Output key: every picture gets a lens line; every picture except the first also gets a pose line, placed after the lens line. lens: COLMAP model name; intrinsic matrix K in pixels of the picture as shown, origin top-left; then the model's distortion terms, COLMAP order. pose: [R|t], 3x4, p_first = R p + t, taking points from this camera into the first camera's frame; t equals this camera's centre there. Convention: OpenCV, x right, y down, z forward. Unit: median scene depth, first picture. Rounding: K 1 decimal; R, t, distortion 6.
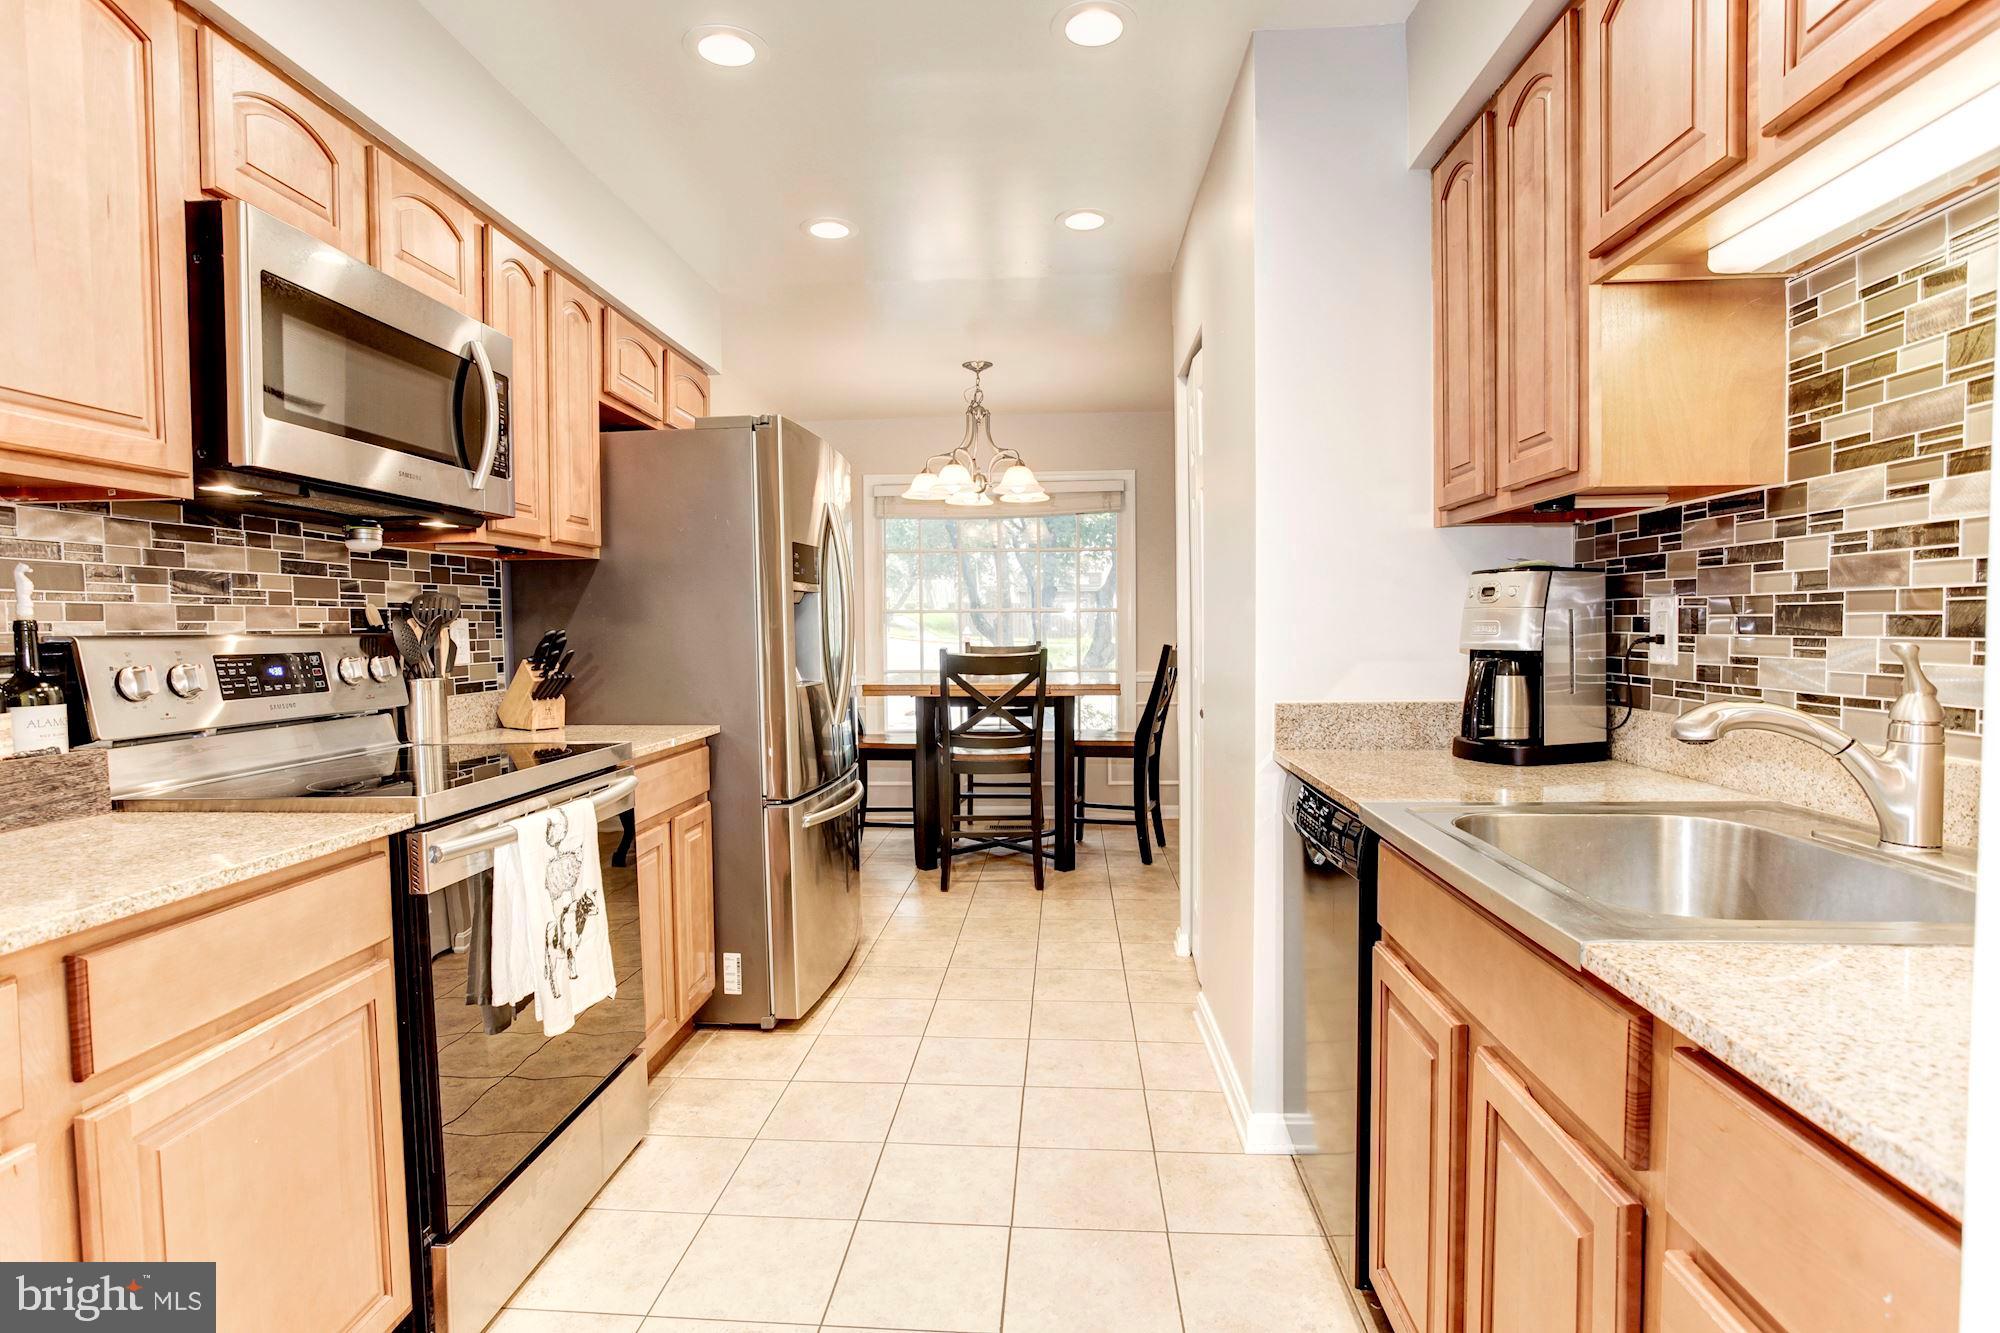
lens RADIAL K [[1012.8, 0, 994.5], [0, 1012.8, 664.1], [0, 0, 1]] dist [-0.060861, 0.031286]
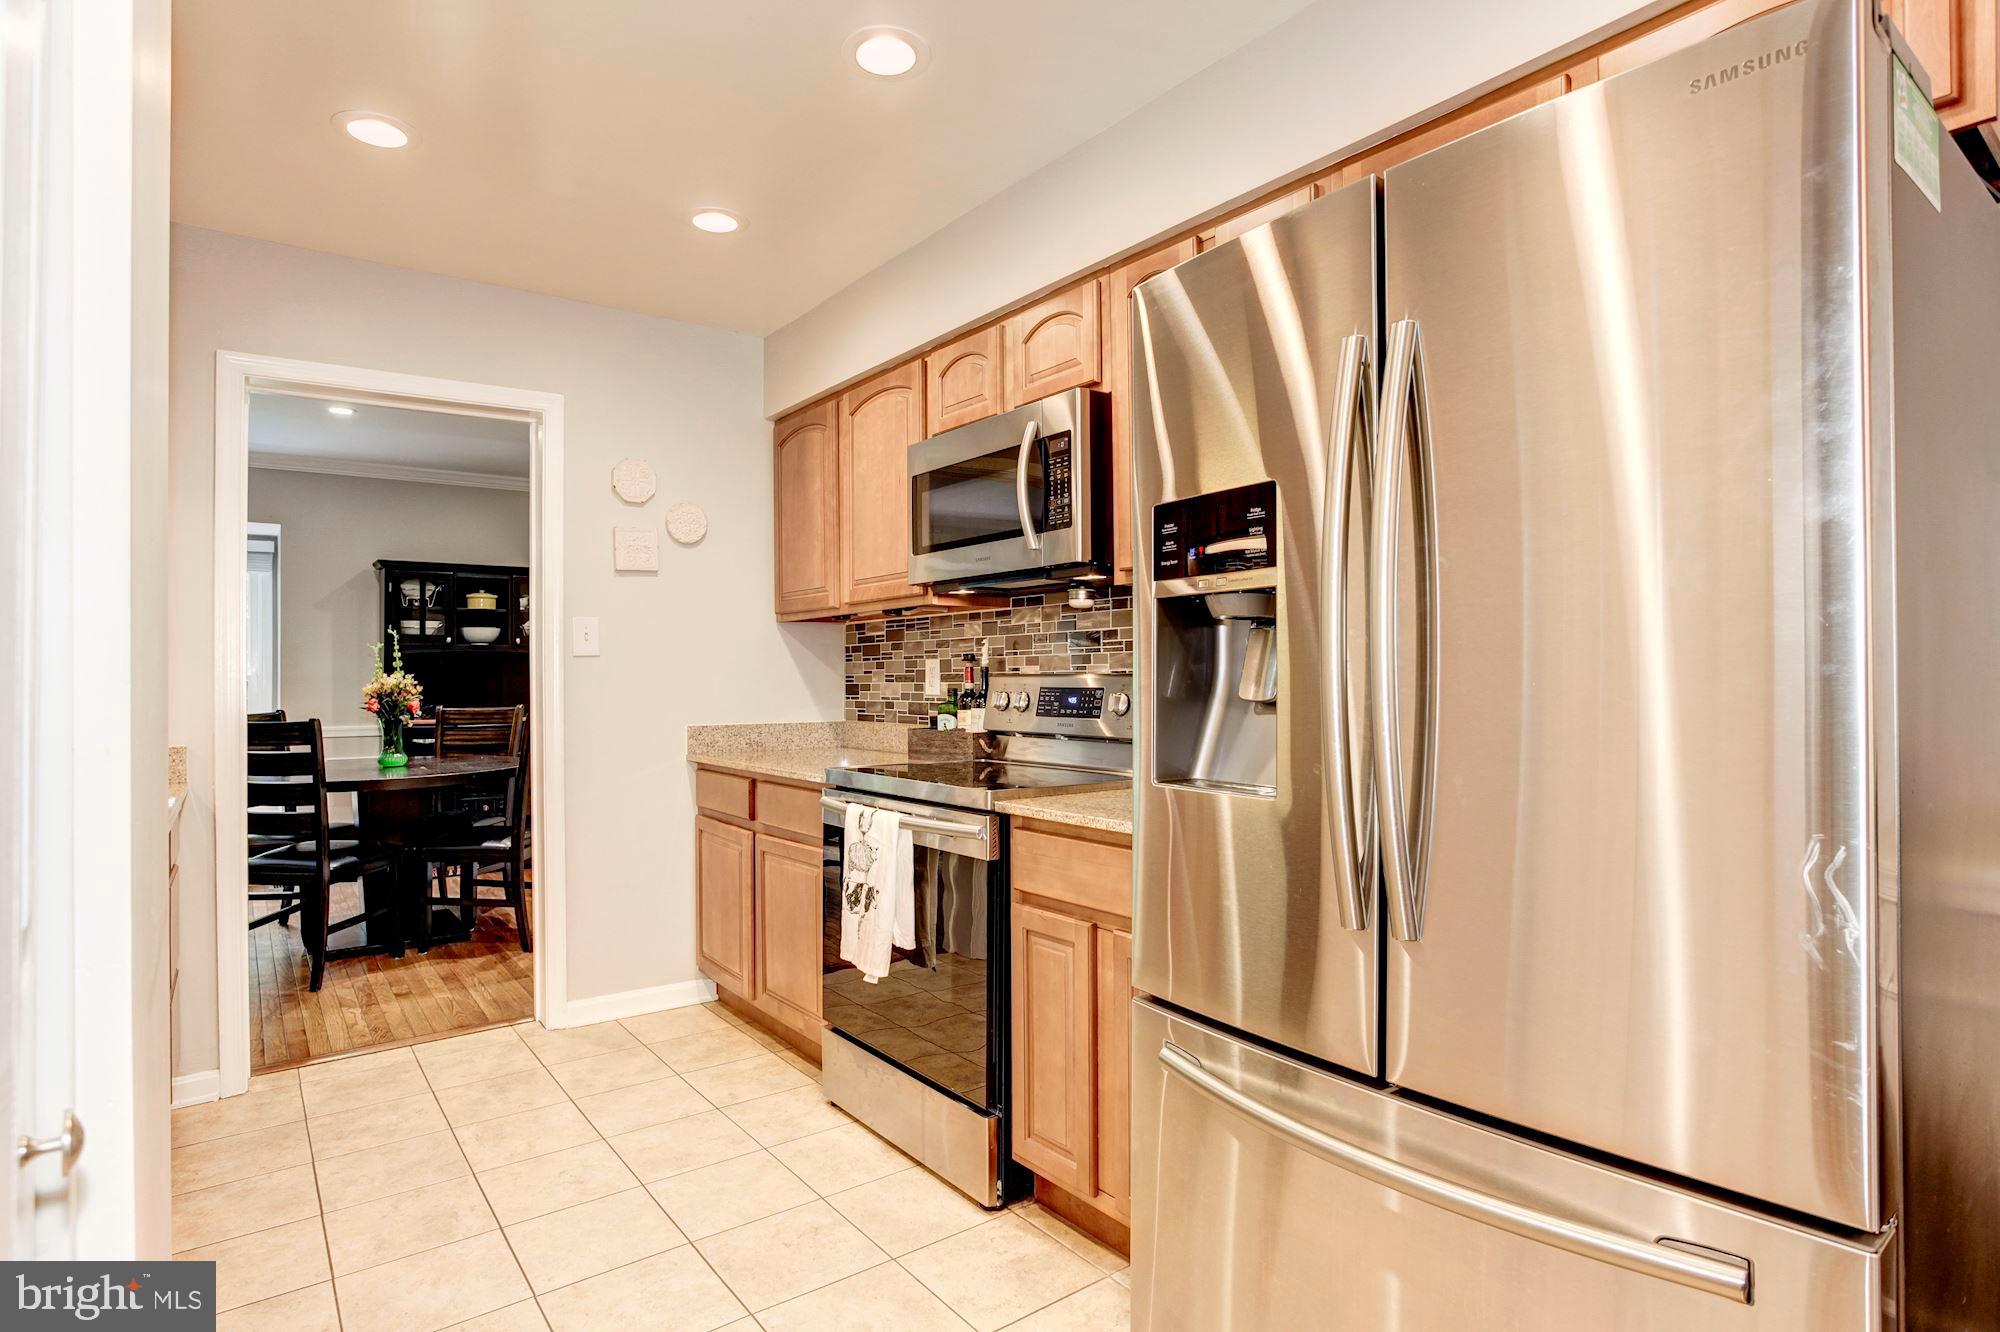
lens RADIAL K [[1012.8, 0, 994.5], [0, 1012.8, 663.6], [0, 0, 1]] dist [-0.060861, 0.031286]
pose [[-0.747756, 0.009576, -0.663905, 0.285252], [-0.008409, 0.999679, 0.023890, -0.070996], [0.663921, 0.023447, -0.747435, 1.816401]]
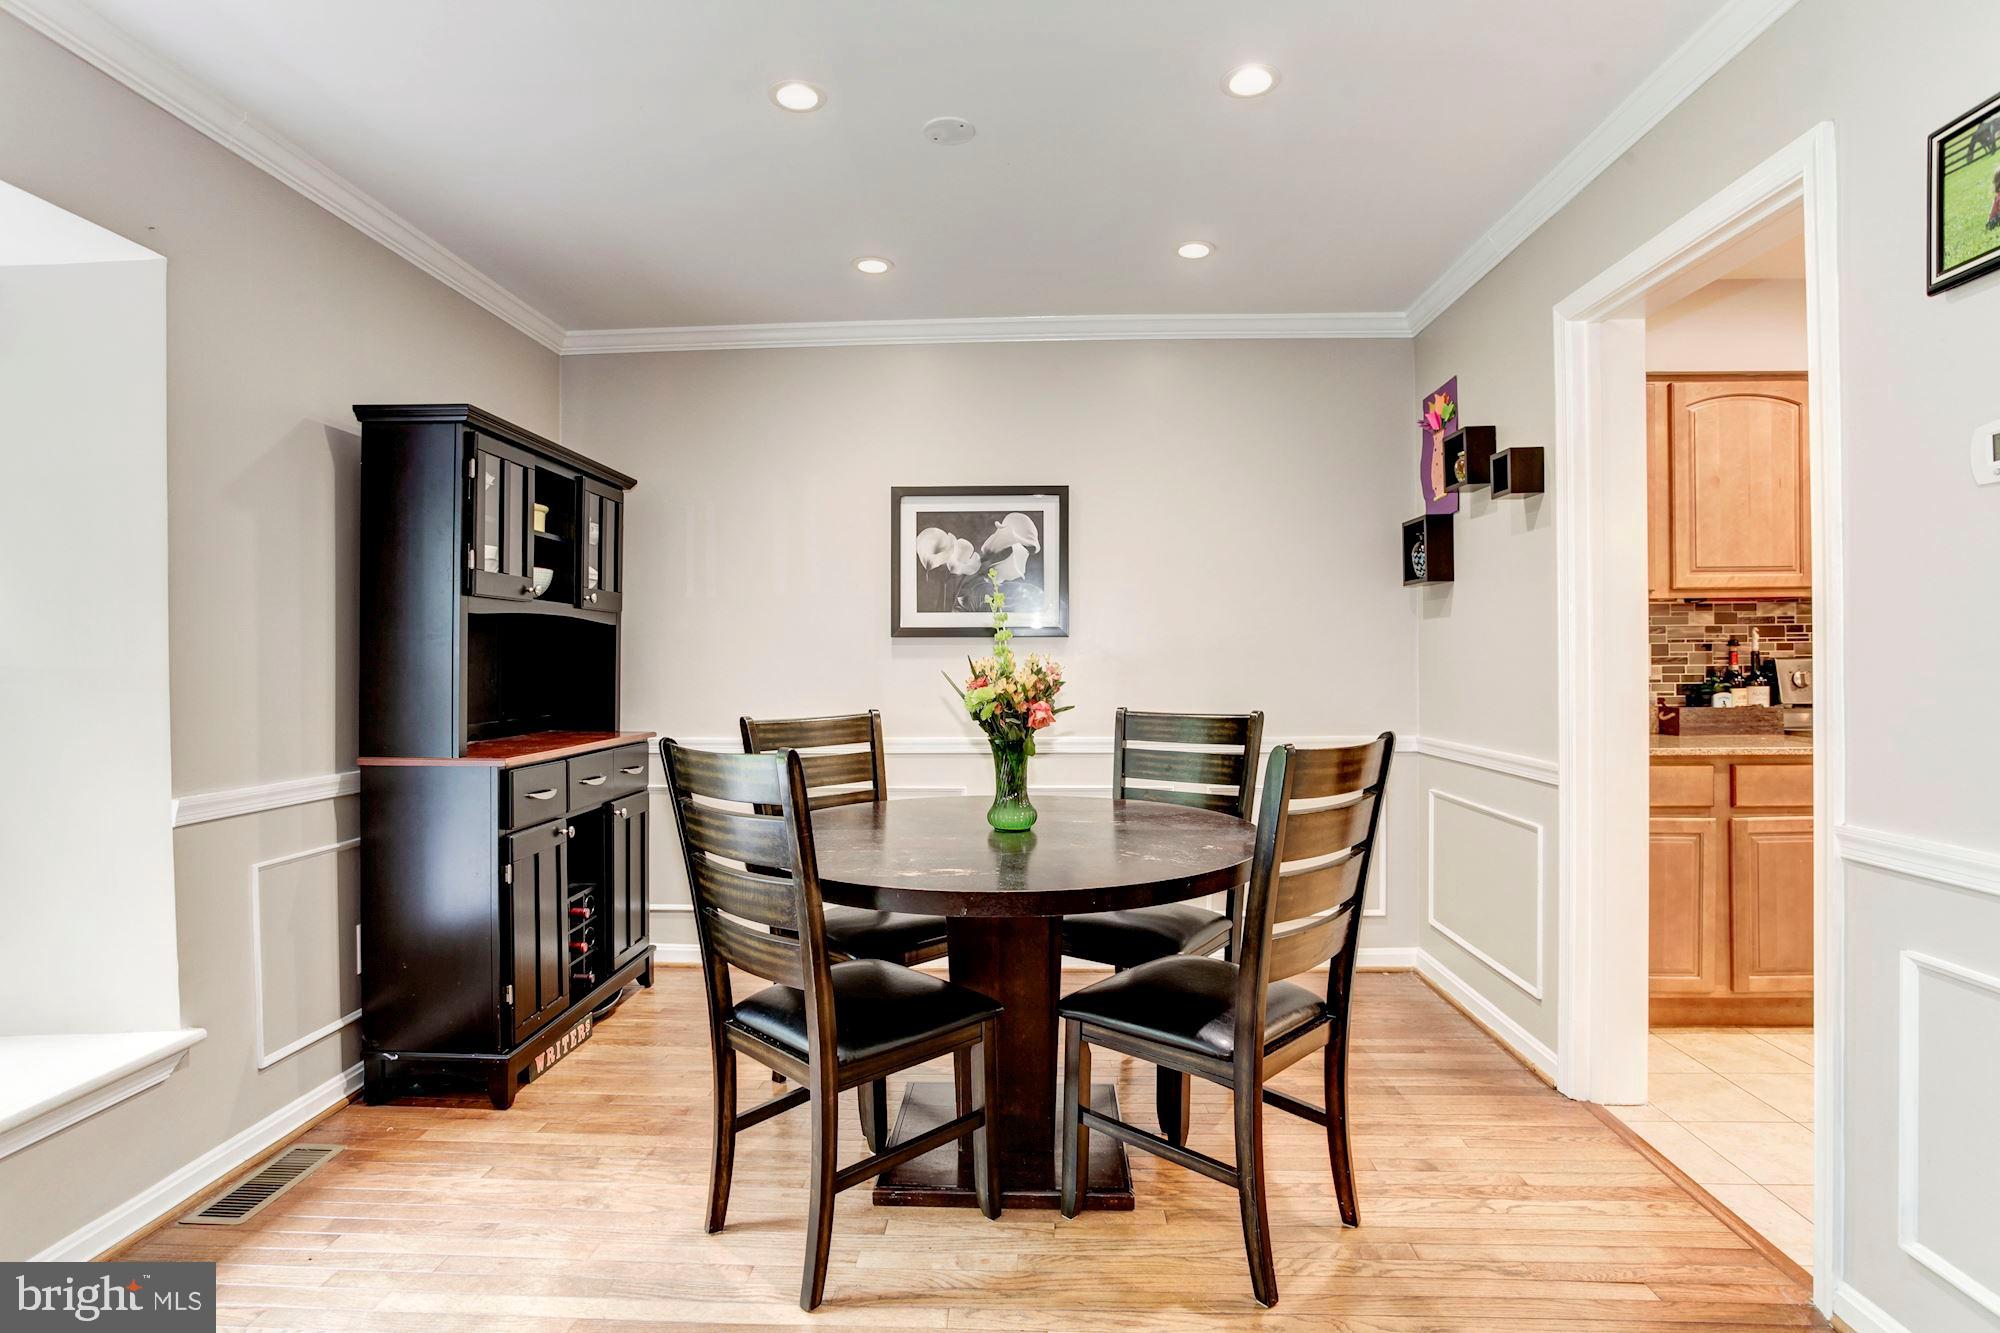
lens RADIAL K [[1012.8, 0, 994.5], [0, 1012.8, 664.1], [0, 0, 1]] dist [-0.060861, 0.031286]
pose [[0.019178, 0.016036, -0.999687, 0.974218], [-0.030232, 0.999423, 0.015452, 0.004594], [0.999359, 0.029926, 0.019652, -0.634772]]
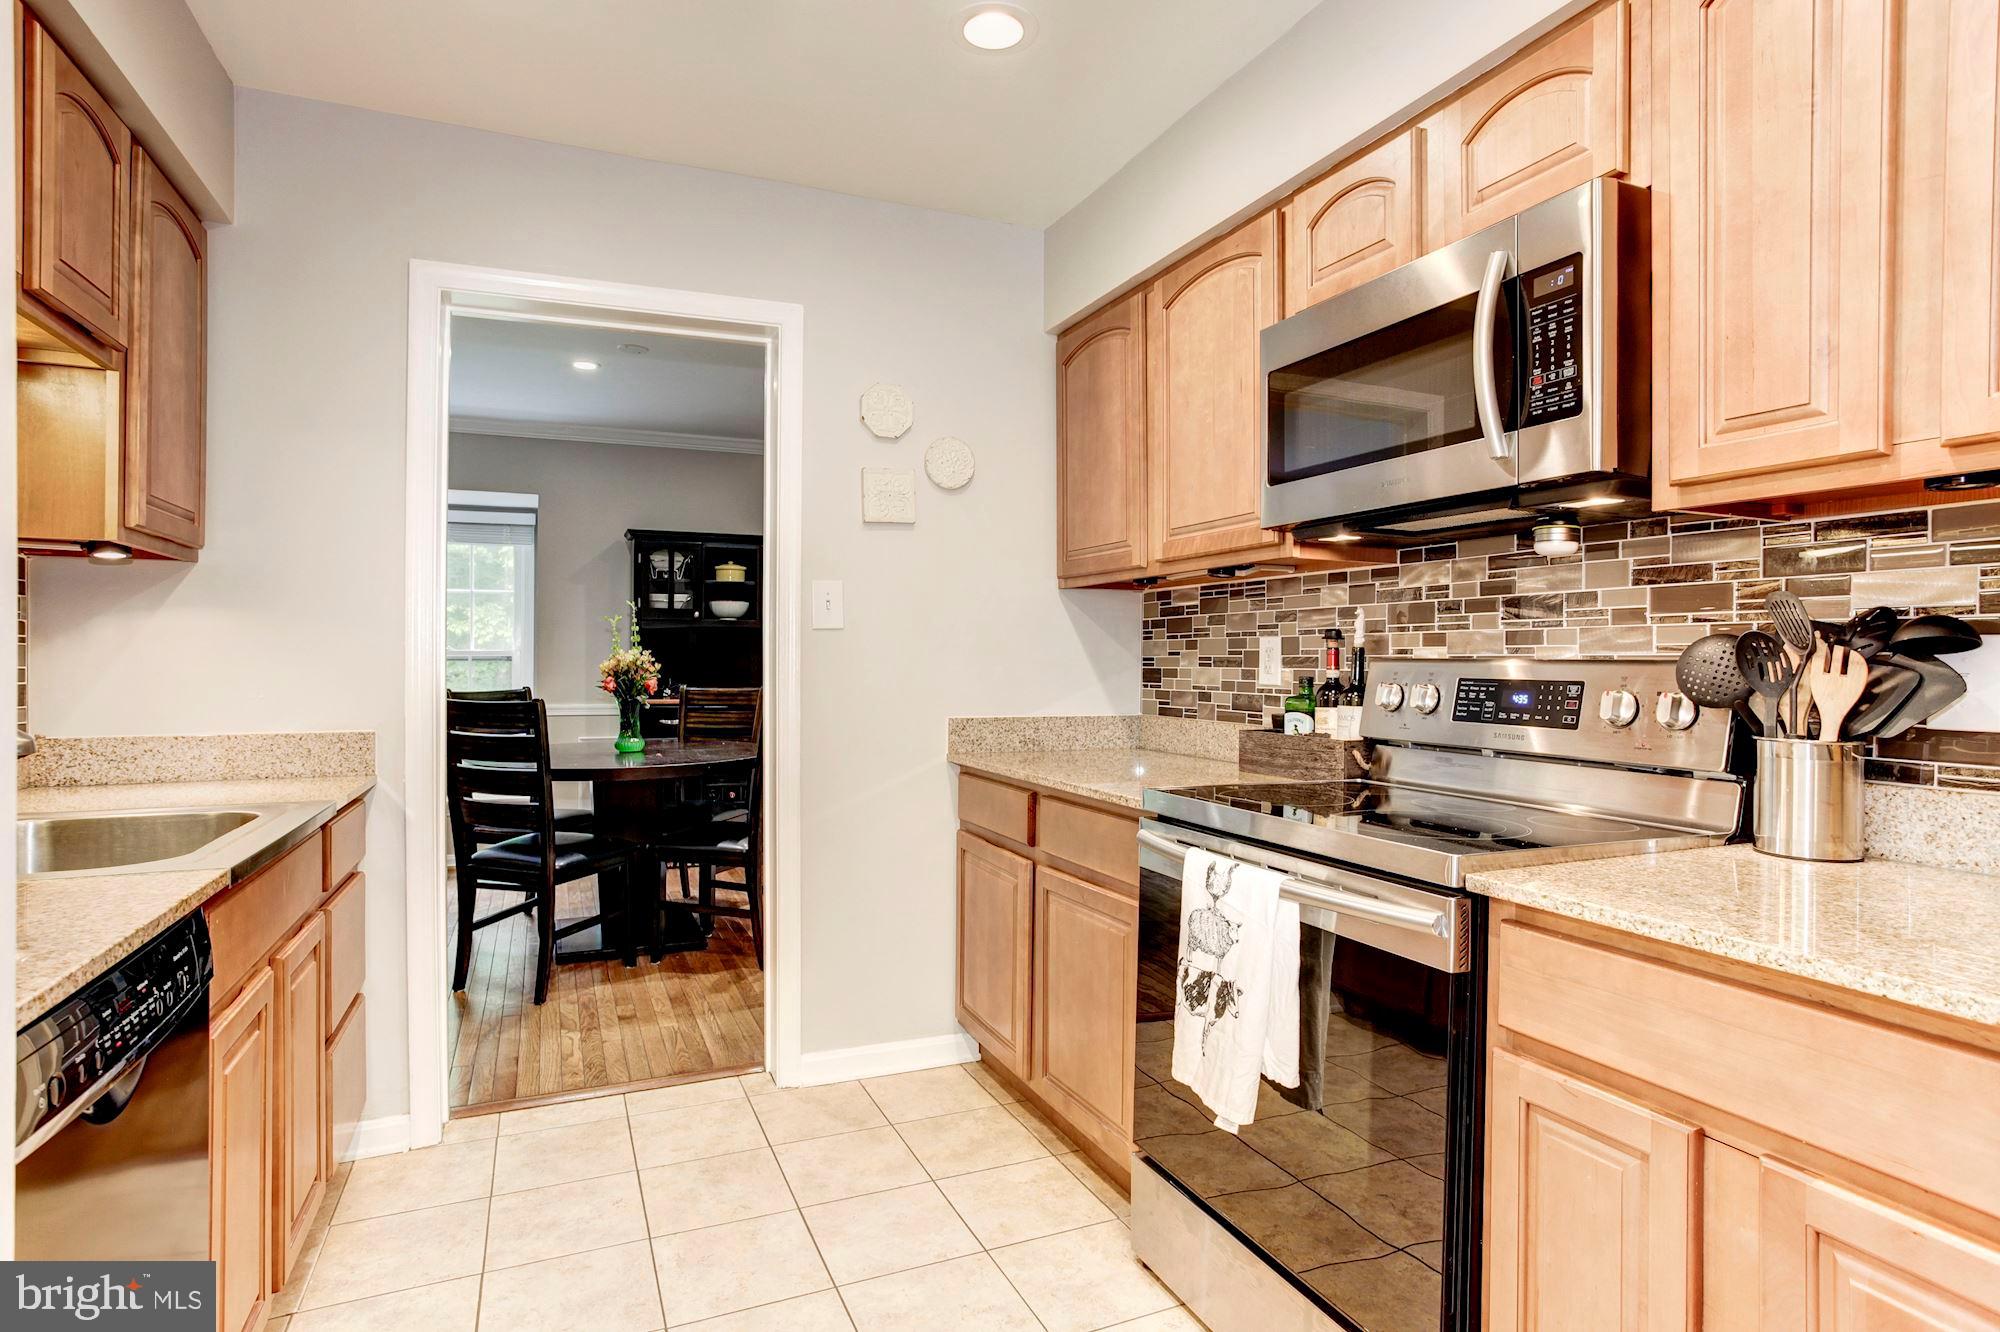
lens RADIAL K [[1033.7, 0, 995.1], [0, 1033.7, 660.1], [0, 0, 1]] dist [-0.049110, 0.001380]
pose [[-0.884555, 0.007443, -0.466376, 0.139677], [-0.012641, 0.999123, 0.039921, -0.055464], [0.466264, 0.041208, -0.883685, 1.462252]]
